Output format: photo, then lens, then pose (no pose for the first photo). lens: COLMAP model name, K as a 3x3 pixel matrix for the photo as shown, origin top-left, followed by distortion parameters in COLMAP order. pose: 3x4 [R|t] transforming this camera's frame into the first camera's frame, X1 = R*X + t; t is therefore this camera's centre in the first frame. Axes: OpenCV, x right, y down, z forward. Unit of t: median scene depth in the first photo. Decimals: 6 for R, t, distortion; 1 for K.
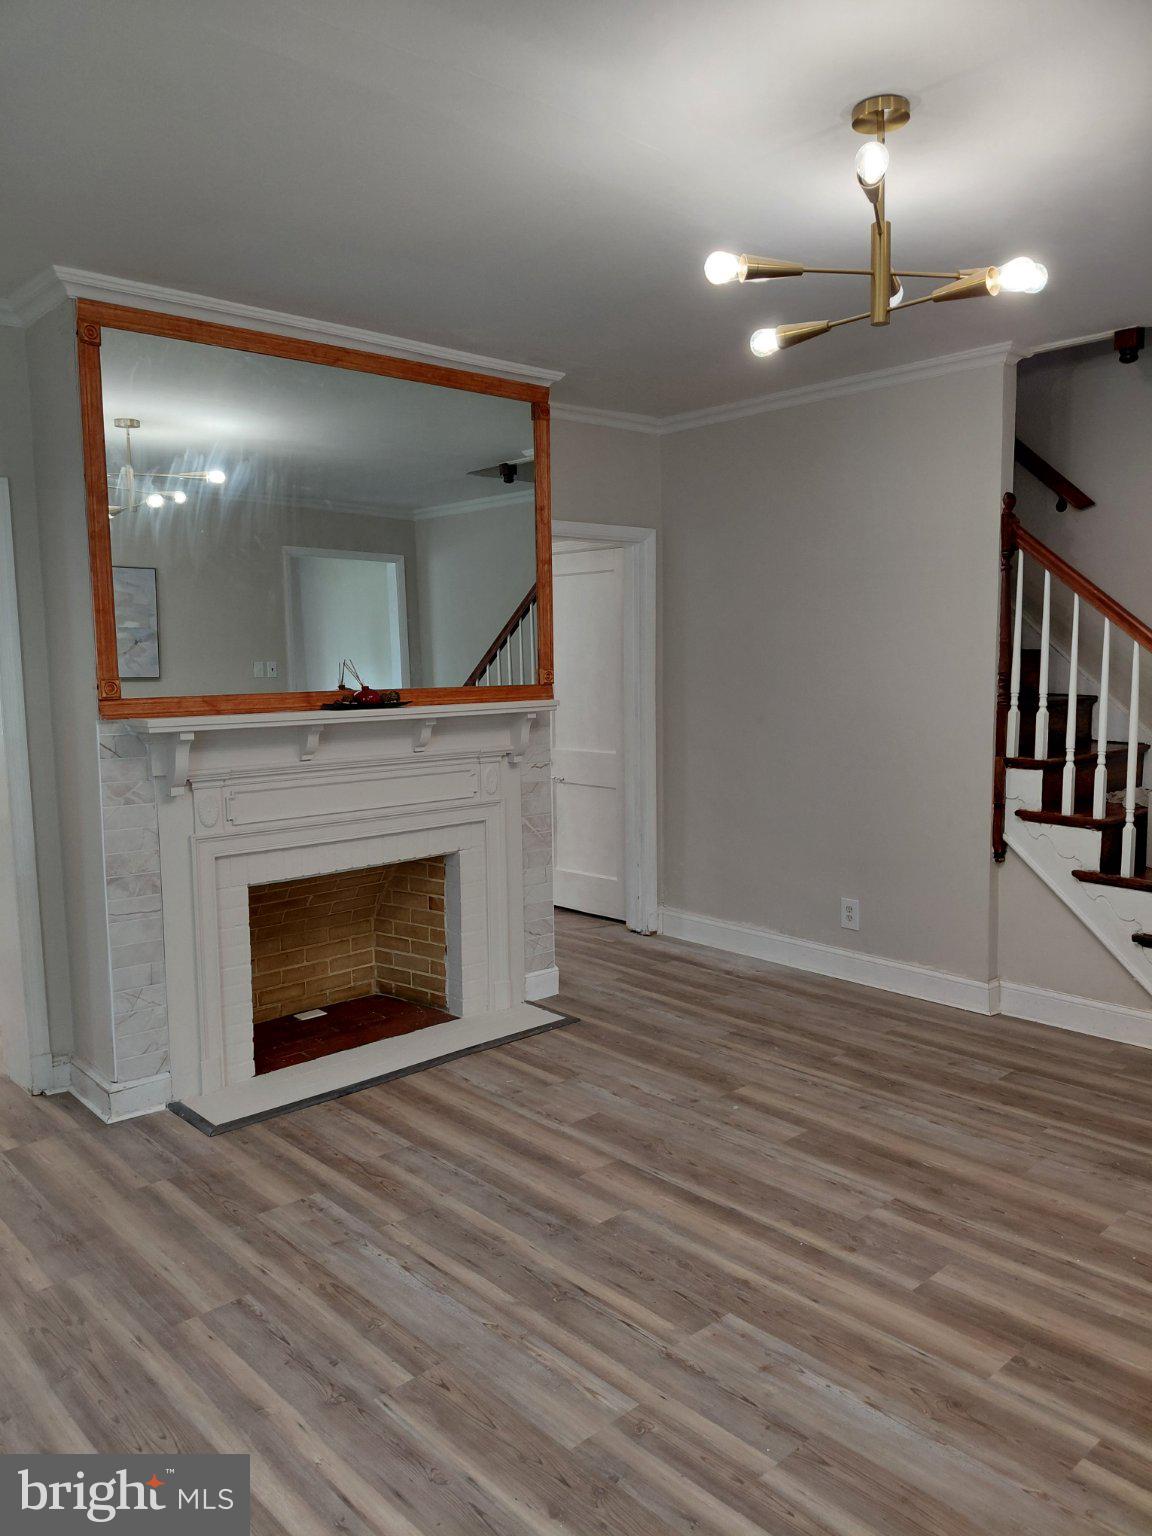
lens RADIAL K [[1125.3, 0, 578.5], [0, 1125.3, 771.4], [0, 0, 1]] dist [-0.006754, -0.018117]
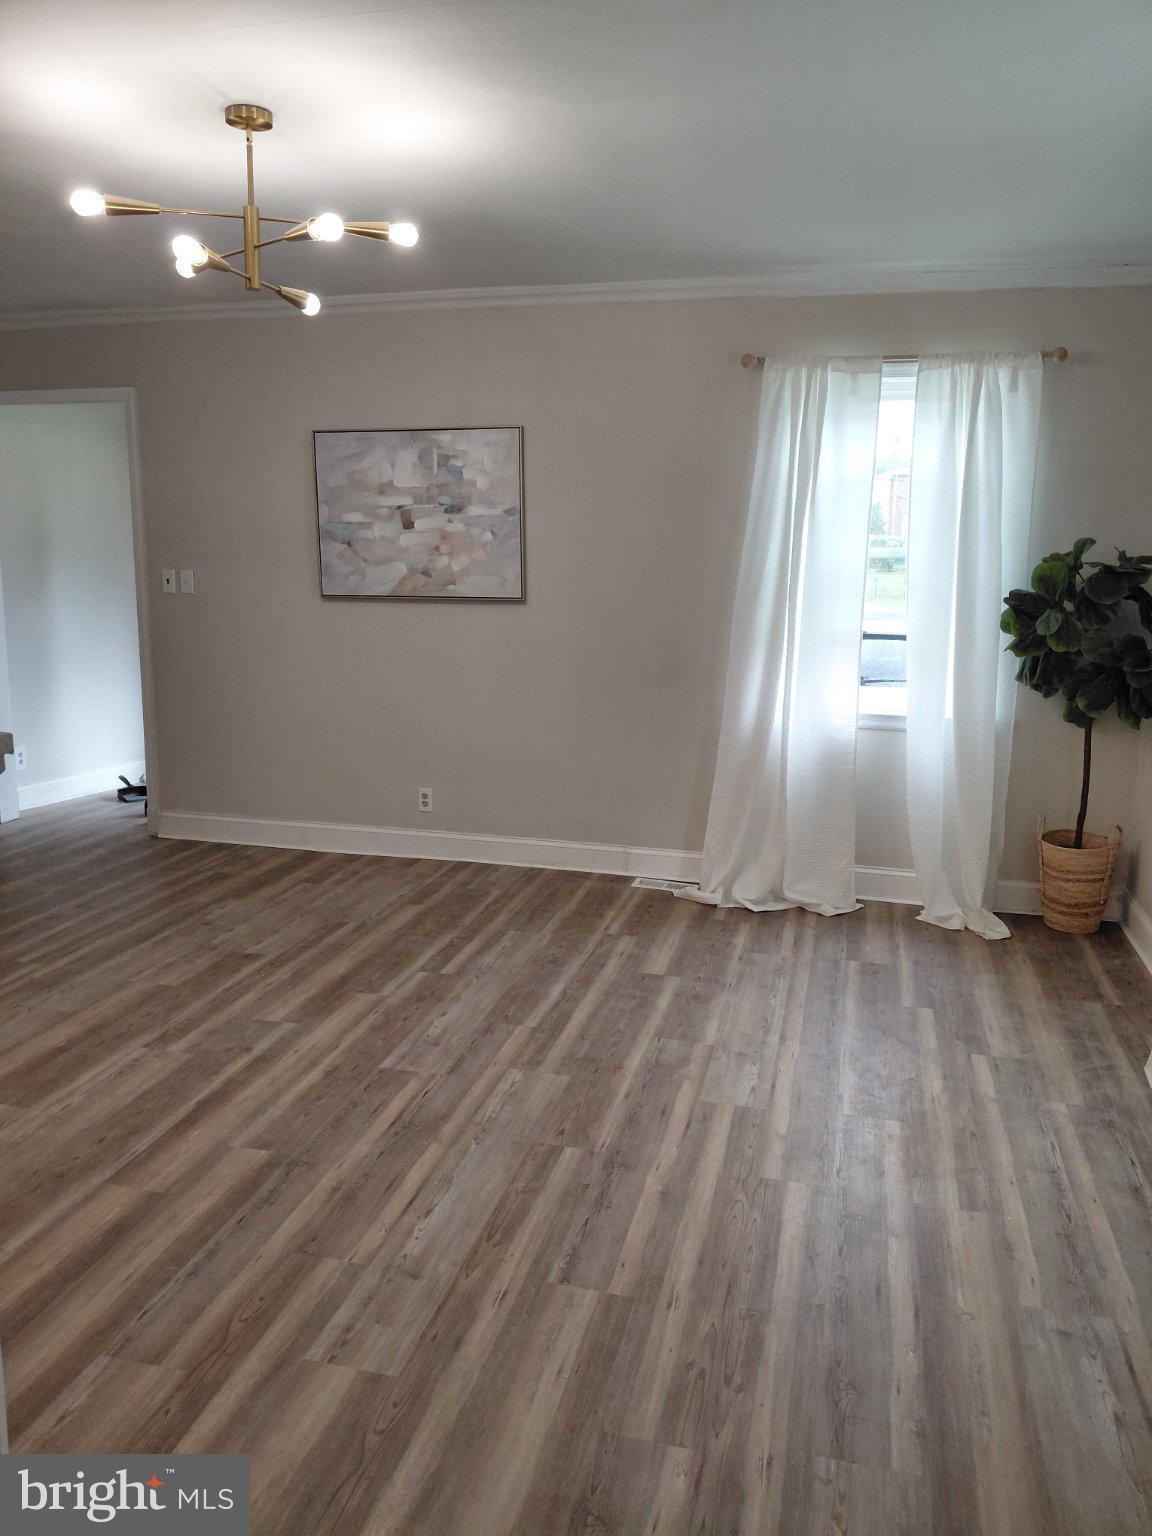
lens RADIAL K [[1125.3, 0, 576.8], [0, 1125.3, 765.4], [0, 0, 1]] dist [-0.006754, -0.018117]
pose [[-0.538646, -0.148173, 0.829401, -0.958419], [0.085605, 0.969695, 0.228831, -0.127261], [-0.838172, 0.194260, -0.509638, 1.320047]]
